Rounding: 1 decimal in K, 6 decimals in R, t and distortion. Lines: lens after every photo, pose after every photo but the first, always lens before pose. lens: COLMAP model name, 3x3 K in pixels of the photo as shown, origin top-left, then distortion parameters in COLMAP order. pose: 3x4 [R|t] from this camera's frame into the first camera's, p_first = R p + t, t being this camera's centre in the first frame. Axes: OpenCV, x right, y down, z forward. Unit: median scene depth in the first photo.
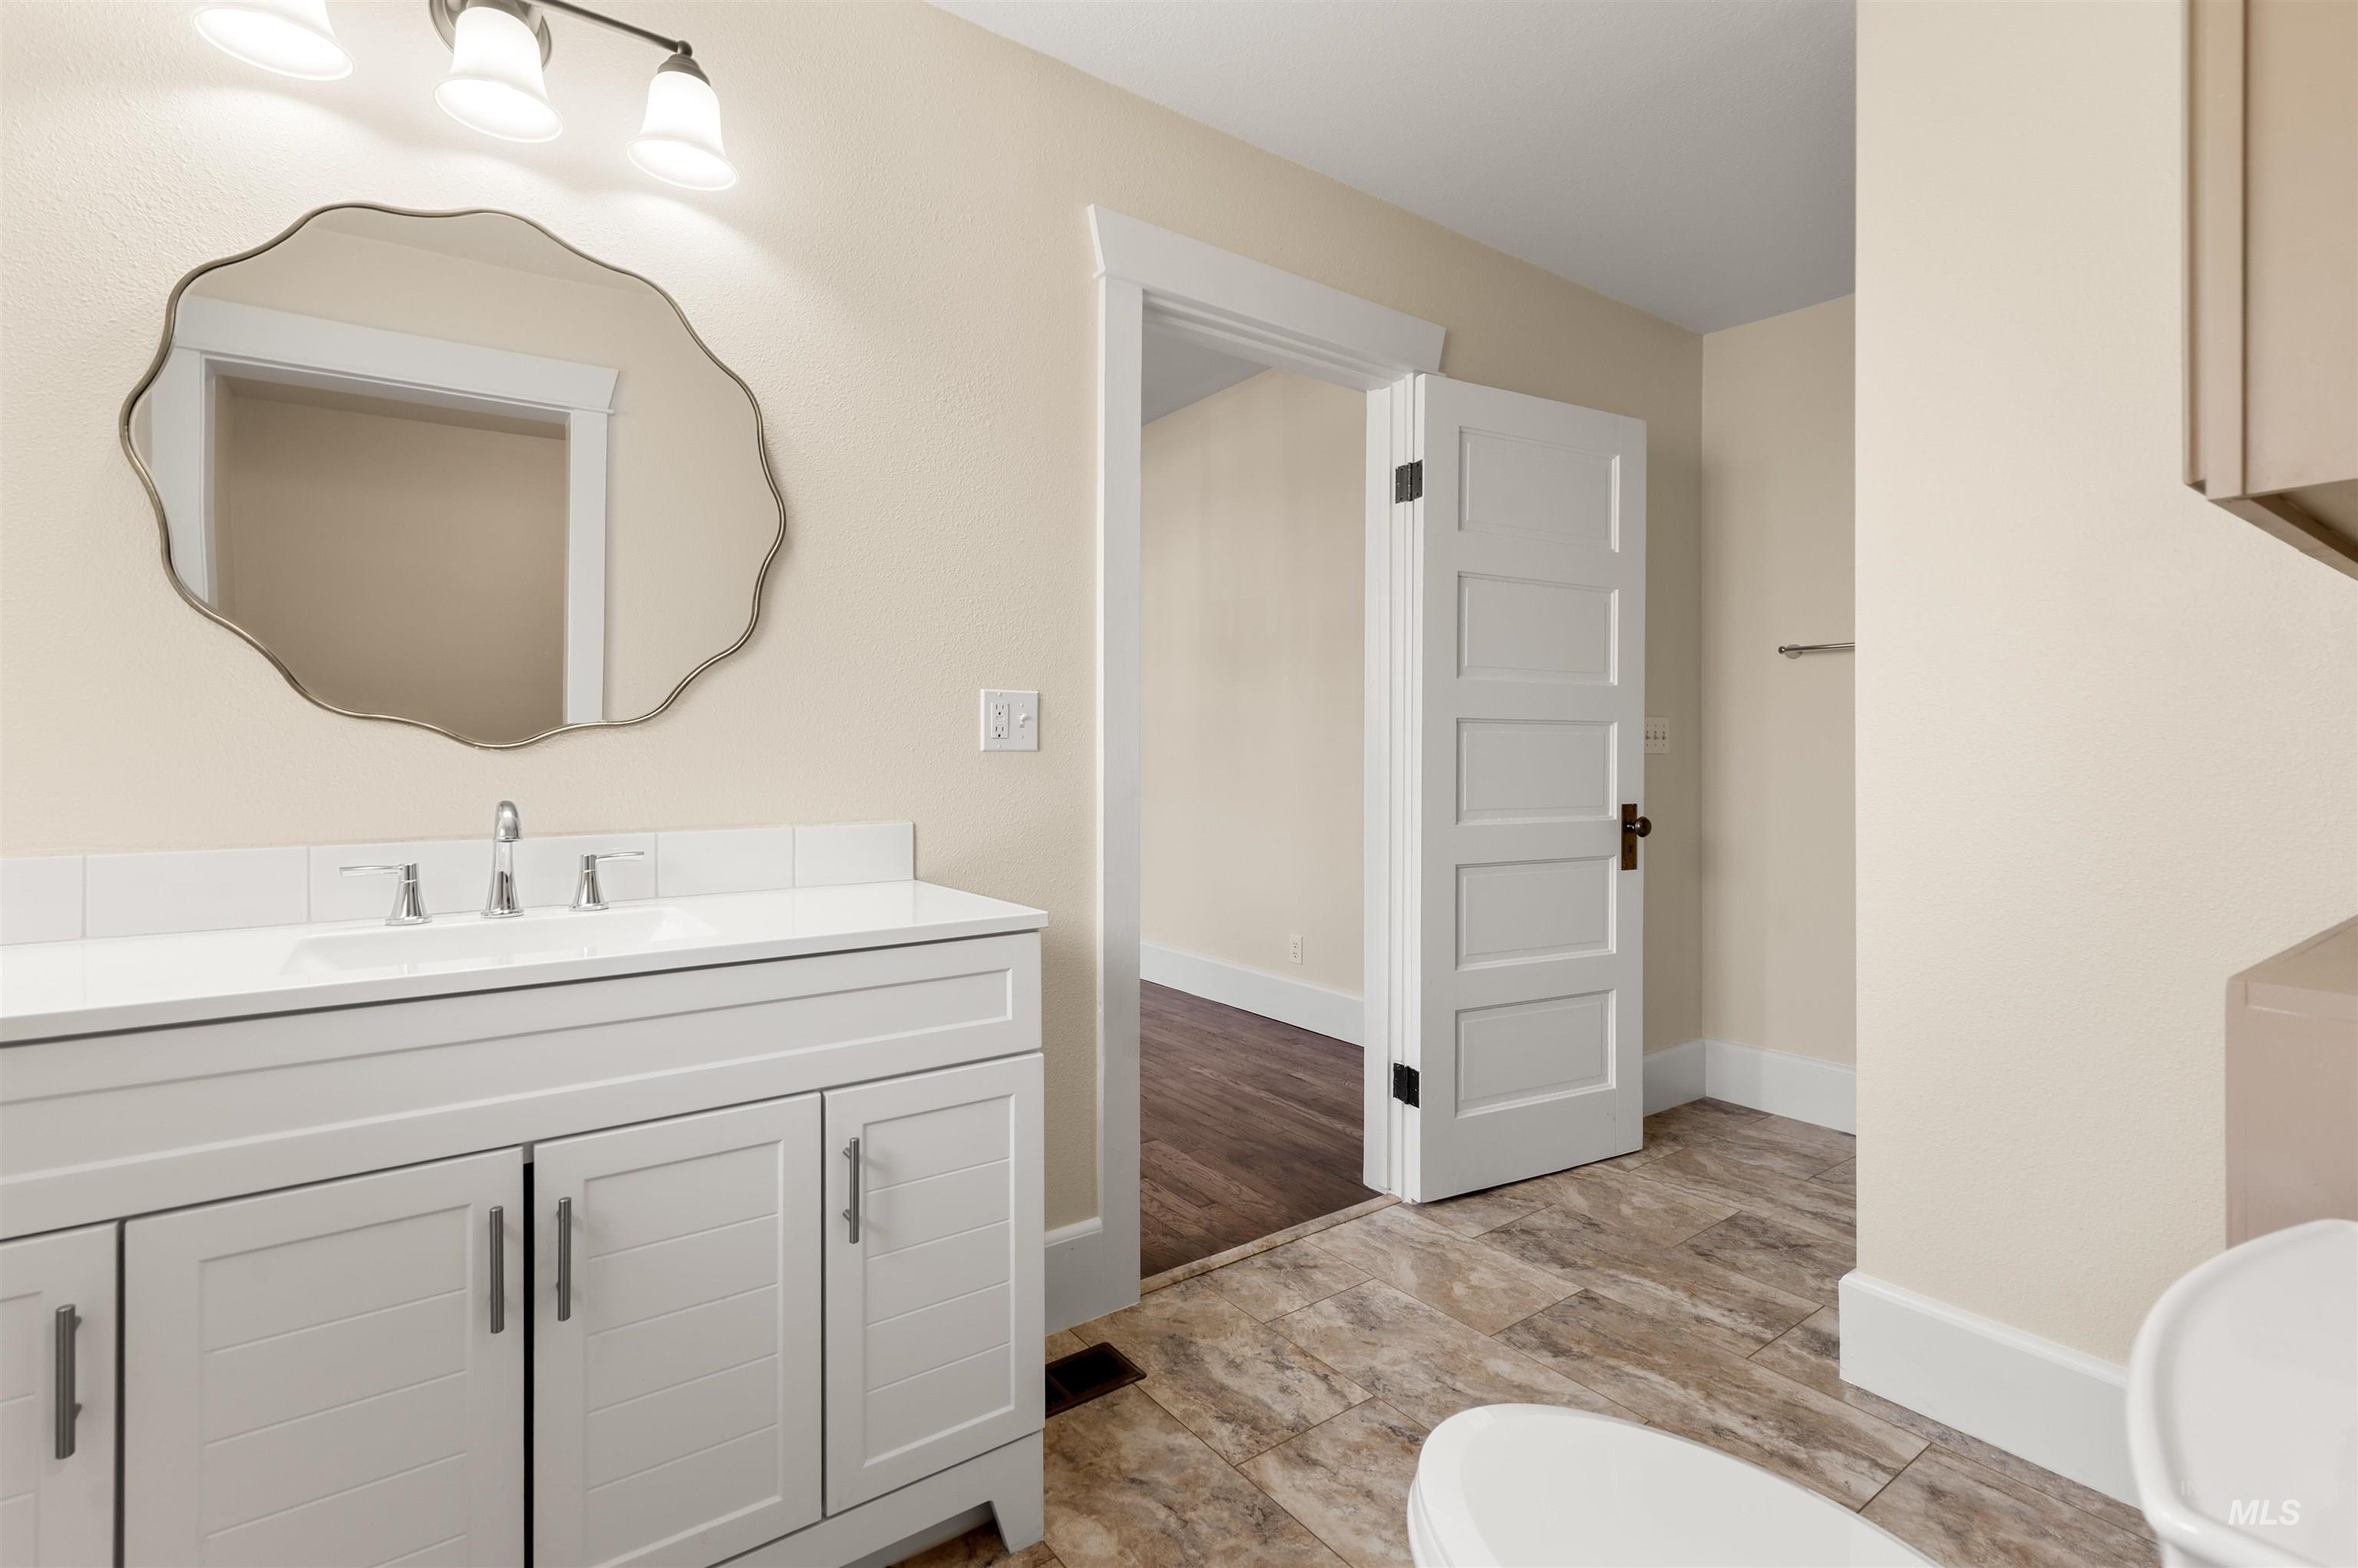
lens RADIAL K [[1043.1, 0, 1169.3], [0, 1043.1, 768.1], [0, 0, 1]] dist [0.011274, 0.000062]
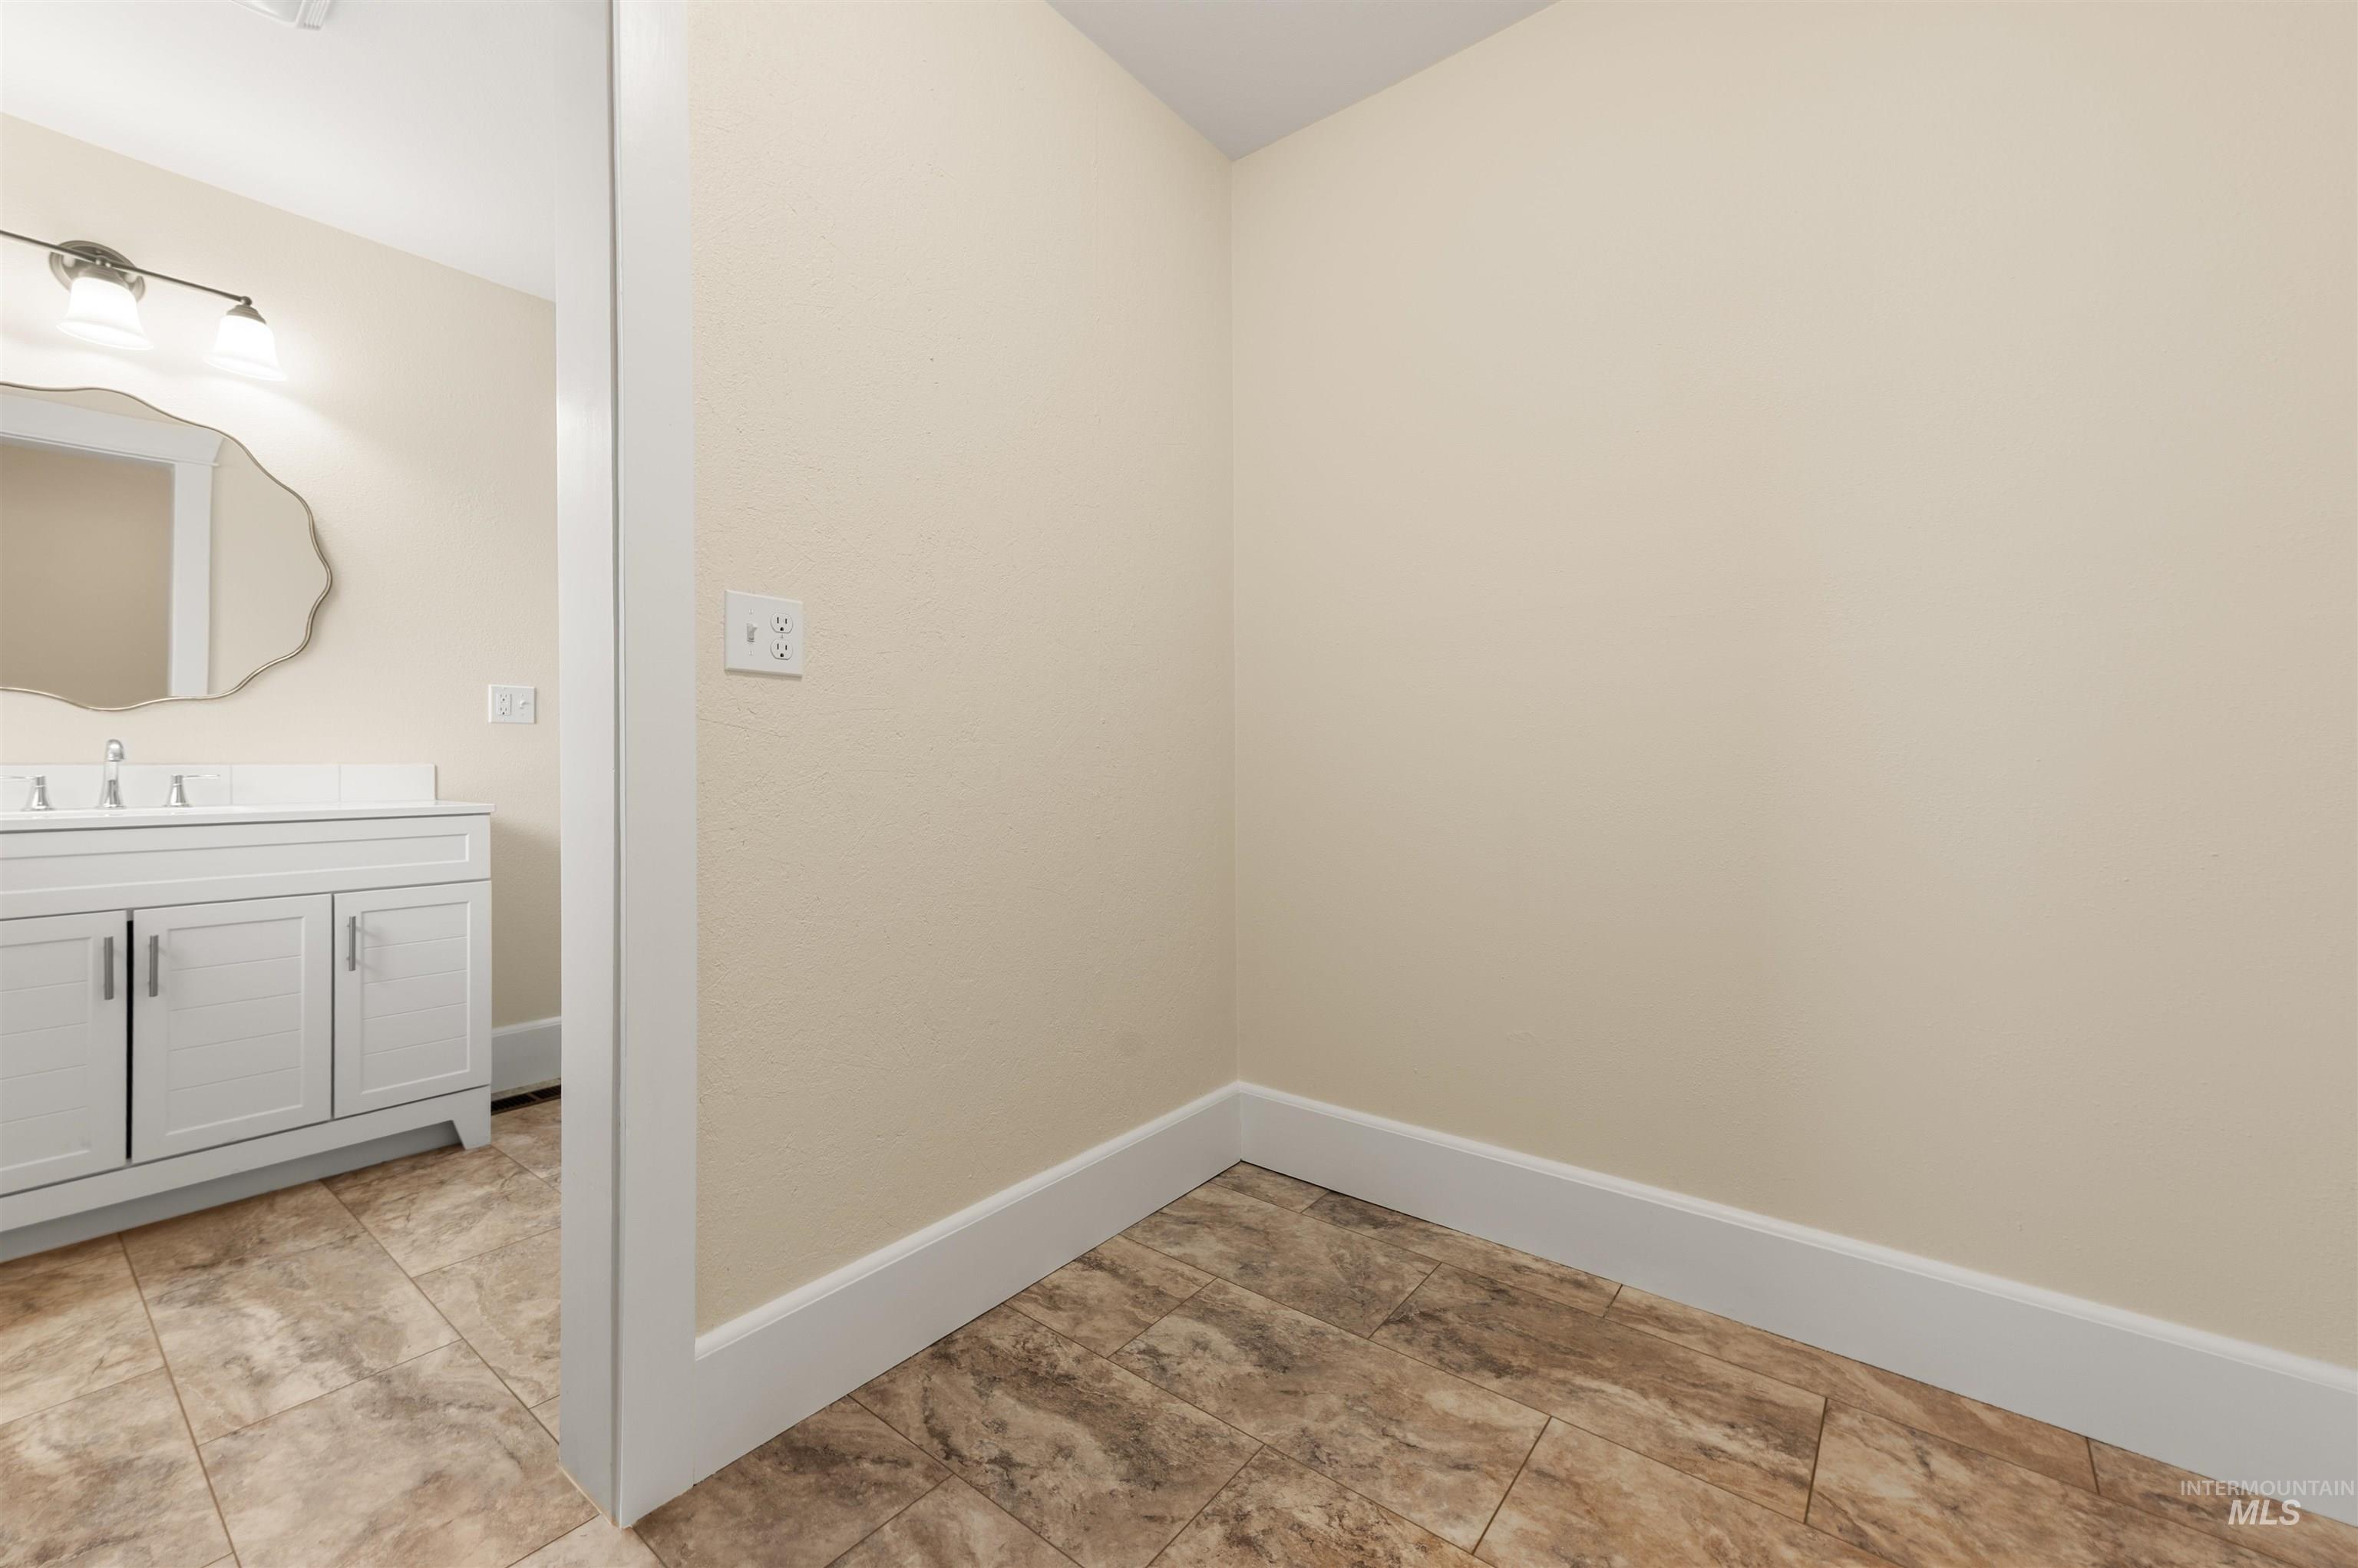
lens RADIAL K [[955.6, 0, 1176.8], [0, 955.6, 774.1], [0, 0, 1]] dist [0.020151, 0.000553]
pose [[0.964764, -0.000701, 0.263116, 0.643966], [0.000911, 0.999999, -0.000673, 0.093260], [-0.263115, 0.000889, 0.964764, -1.035590]]
